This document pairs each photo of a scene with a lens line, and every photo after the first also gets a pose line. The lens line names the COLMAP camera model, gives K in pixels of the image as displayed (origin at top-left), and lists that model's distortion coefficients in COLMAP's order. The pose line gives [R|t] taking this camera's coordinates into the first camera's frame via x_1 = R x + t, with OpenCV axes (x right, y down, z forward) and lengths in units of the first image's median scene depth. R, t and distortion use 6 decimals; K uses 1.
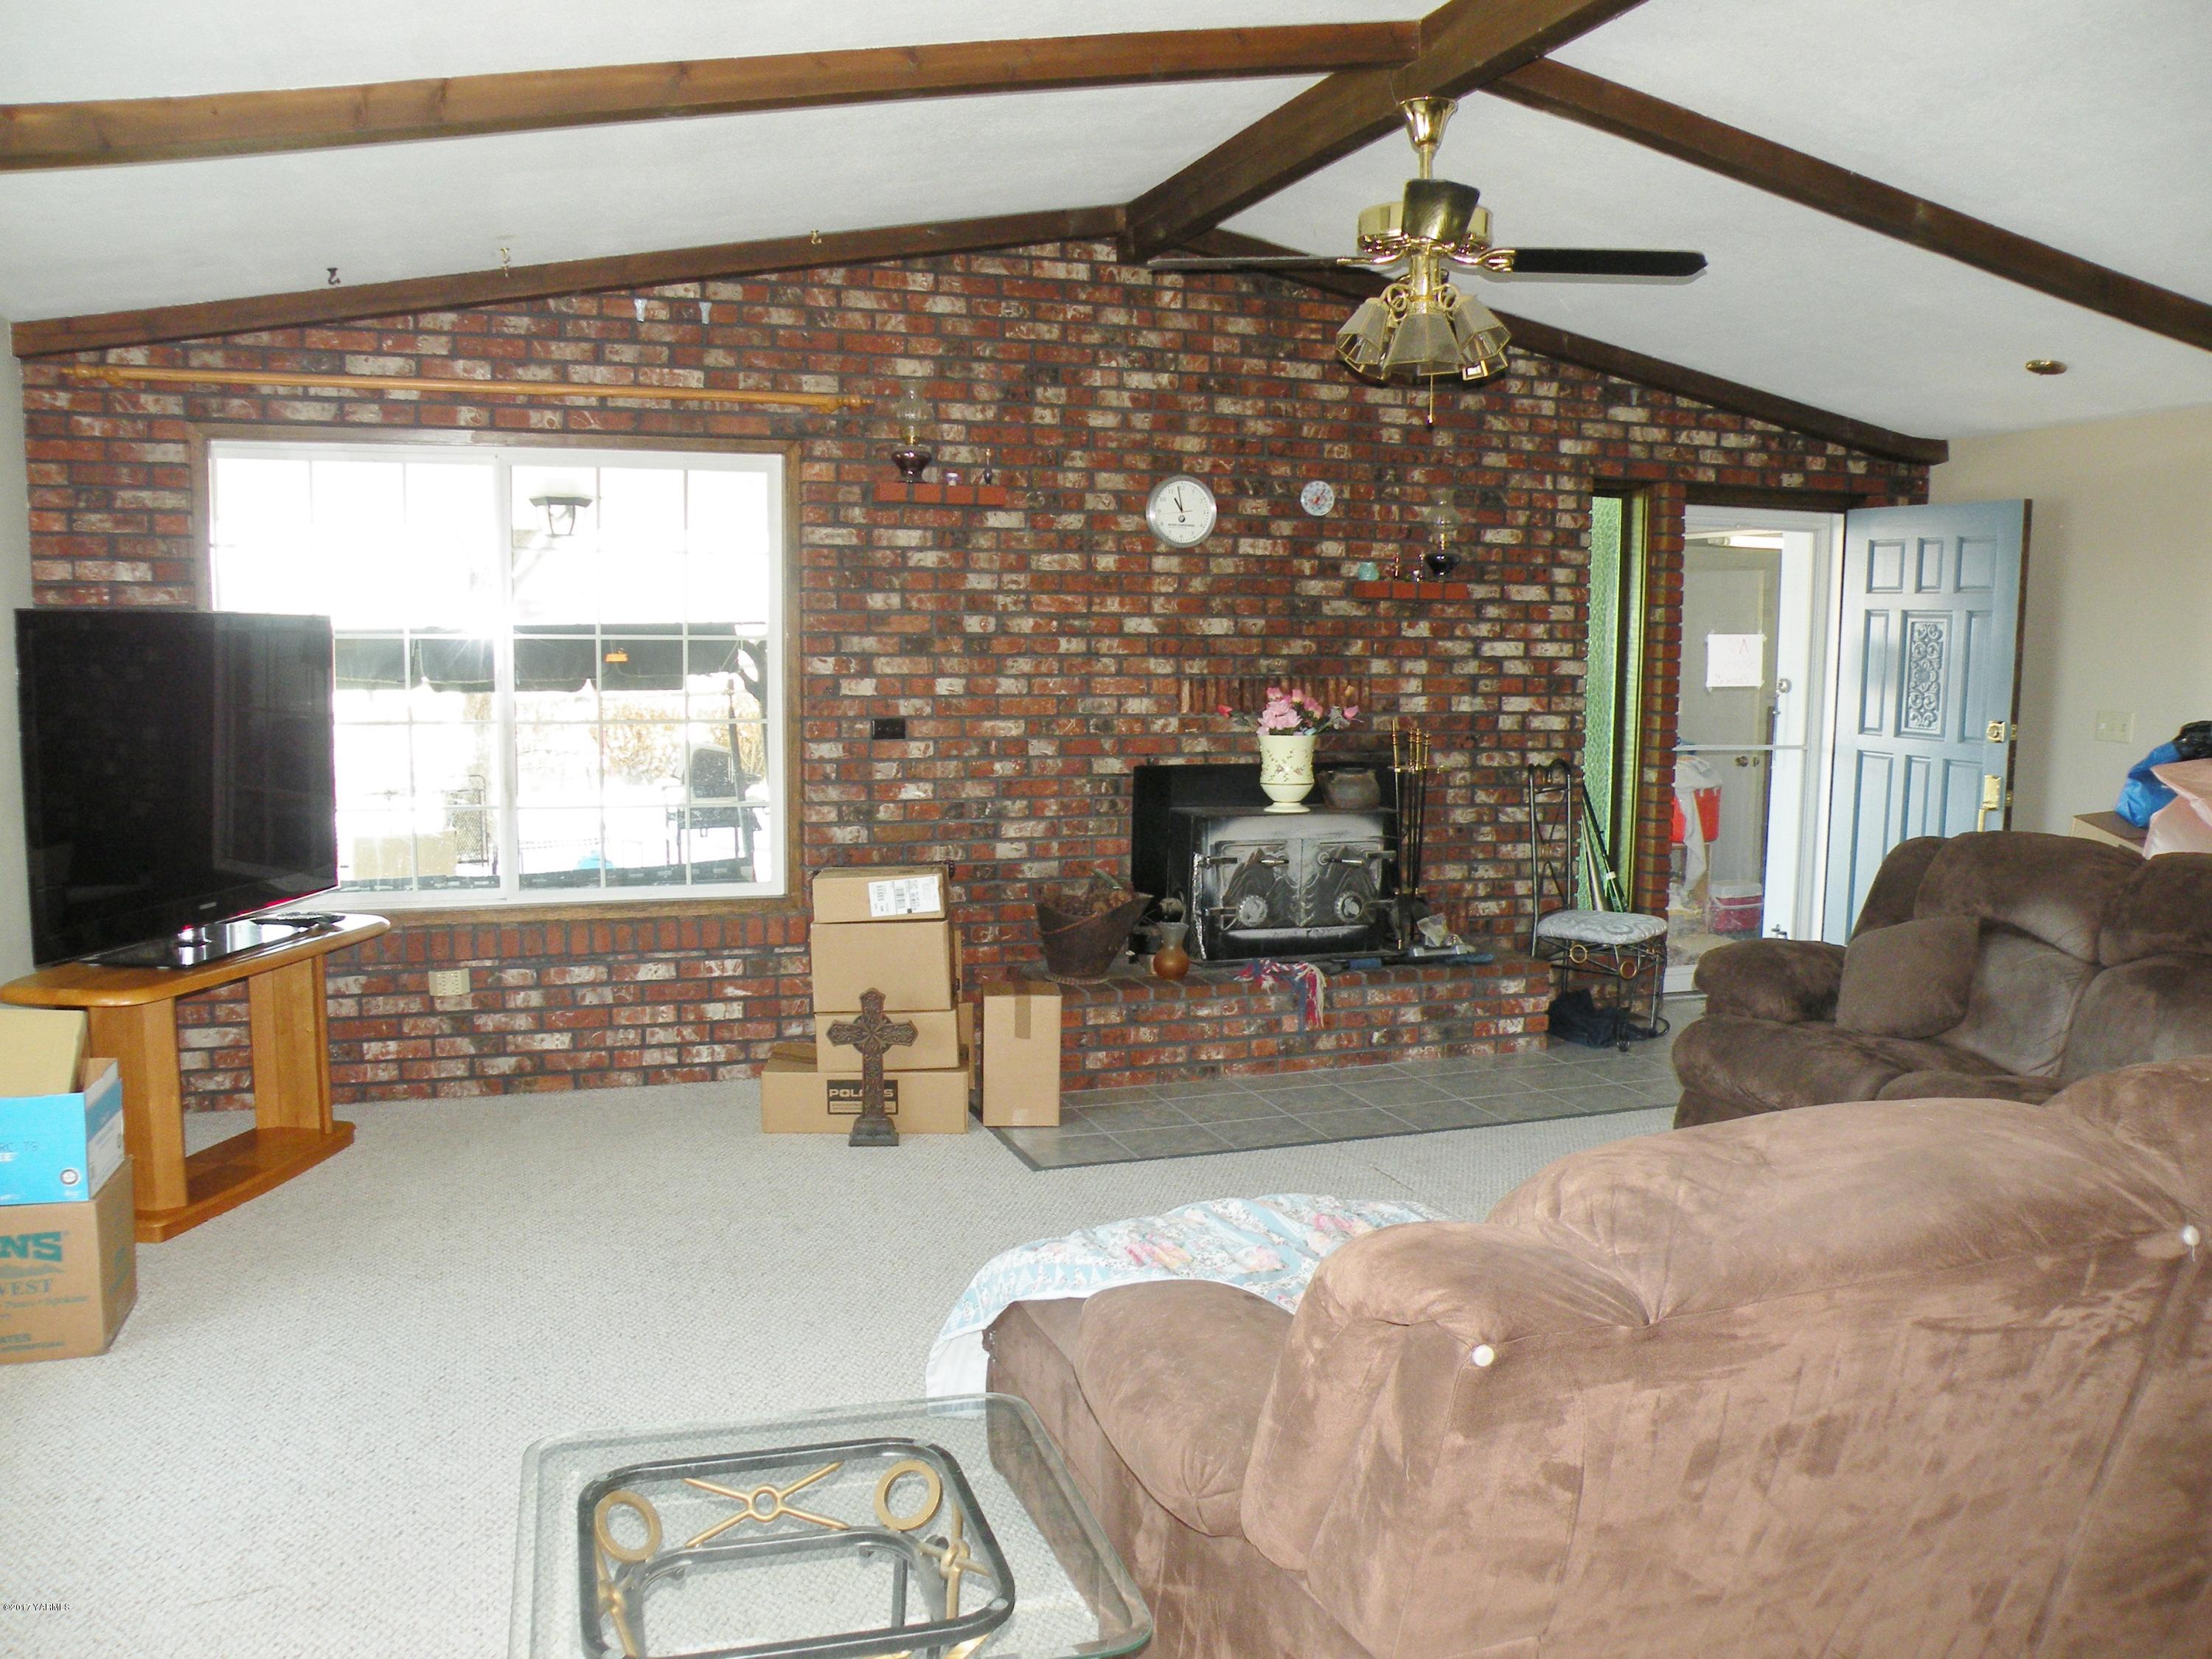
lens RADIAL K [[1765.2, 0, 1103.5], [0, 1765.2, 819.9], [0, 0, 1]] dist [-0.106337, 0.042905]
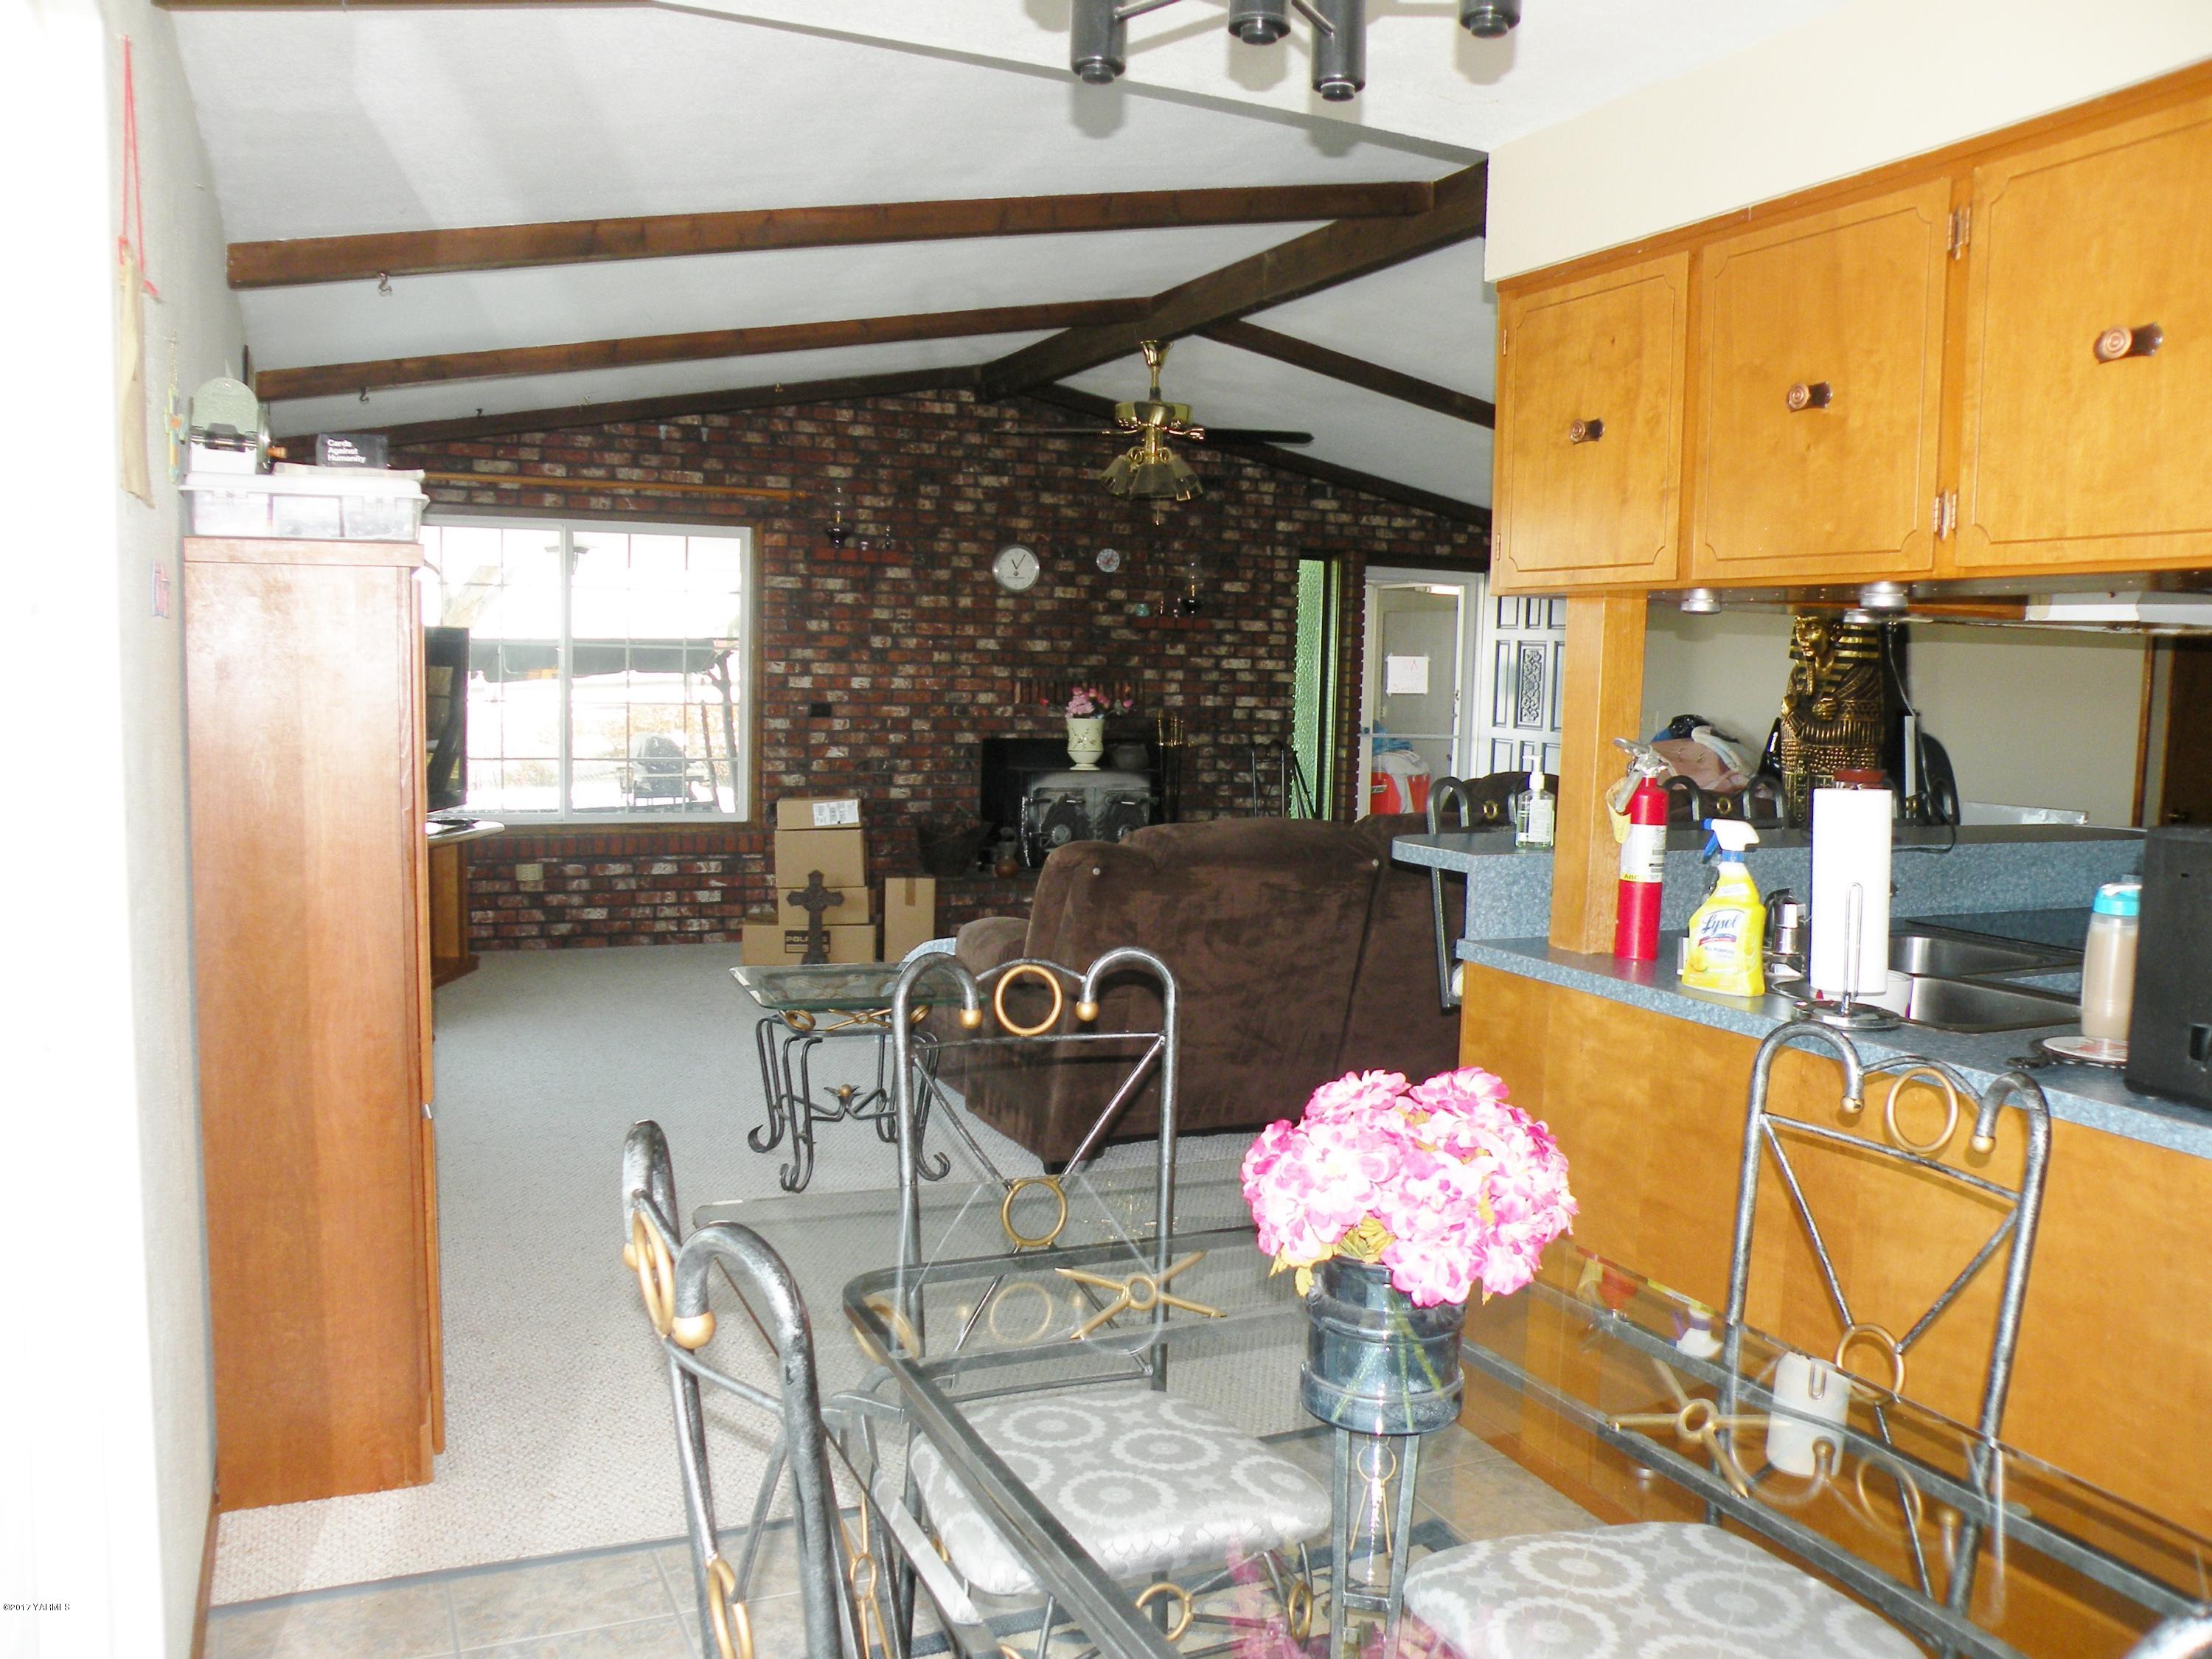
lens RADIAL K [[1765.2, 0, 1100.4], [0, 1765.2, 810.9], [0, 0, 1]] dist [-0.106337, 0.042905]
pose [[0.996440, 0.006730, 0.084031, -0.008990], [-0.004857, 0.999736, -0.022469, 0.066920], [-0.084160, 0.021981, 0.996210, -0.516223]]
